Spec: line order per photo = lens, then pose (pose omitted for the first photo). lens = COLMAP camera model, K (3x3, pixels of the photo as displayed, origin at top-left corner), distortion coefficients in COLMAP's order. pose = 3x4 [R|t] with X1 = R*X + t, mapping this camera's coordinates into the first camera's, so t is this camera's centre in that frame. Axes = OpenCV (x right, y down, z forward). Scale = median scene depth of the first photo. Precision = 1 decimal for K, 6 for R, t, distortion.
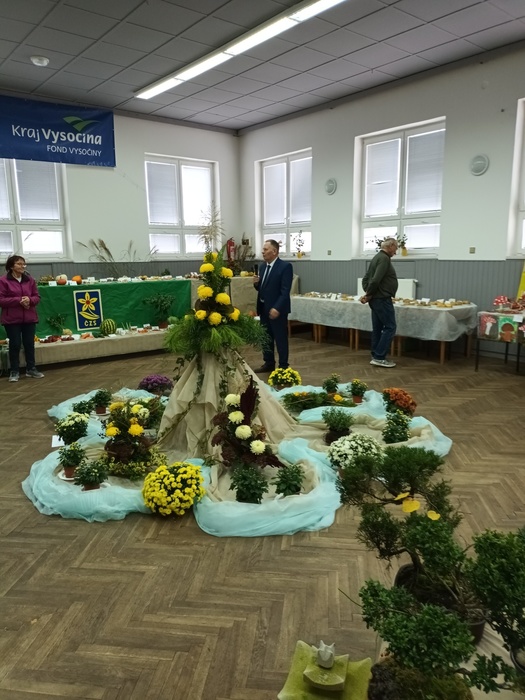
lens RADIAL K [[518.2, 0, 260.8], [0, 518.2, 350.2], [0, 0, 1]] dist [0.051818, -0.068578]
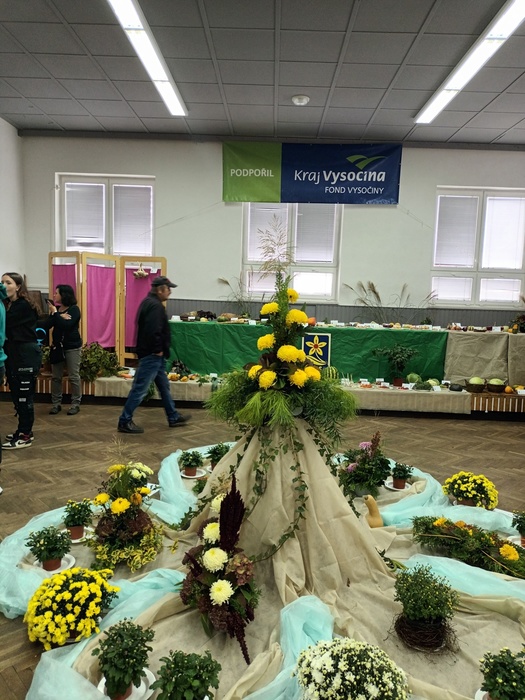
lens RADIAL K [[518.2, 0, 260.8], [0, 518.2, 349.1], [0, 0, 1]] dist [0.051818, -0.068578]
pose [[0.761245, 0.103532, -0.640146, 0.181450], [-0.162903, 0.986048, -0.034245, -0.039121], [0.627669, 0.130351, 0.767490, 0.230498]]
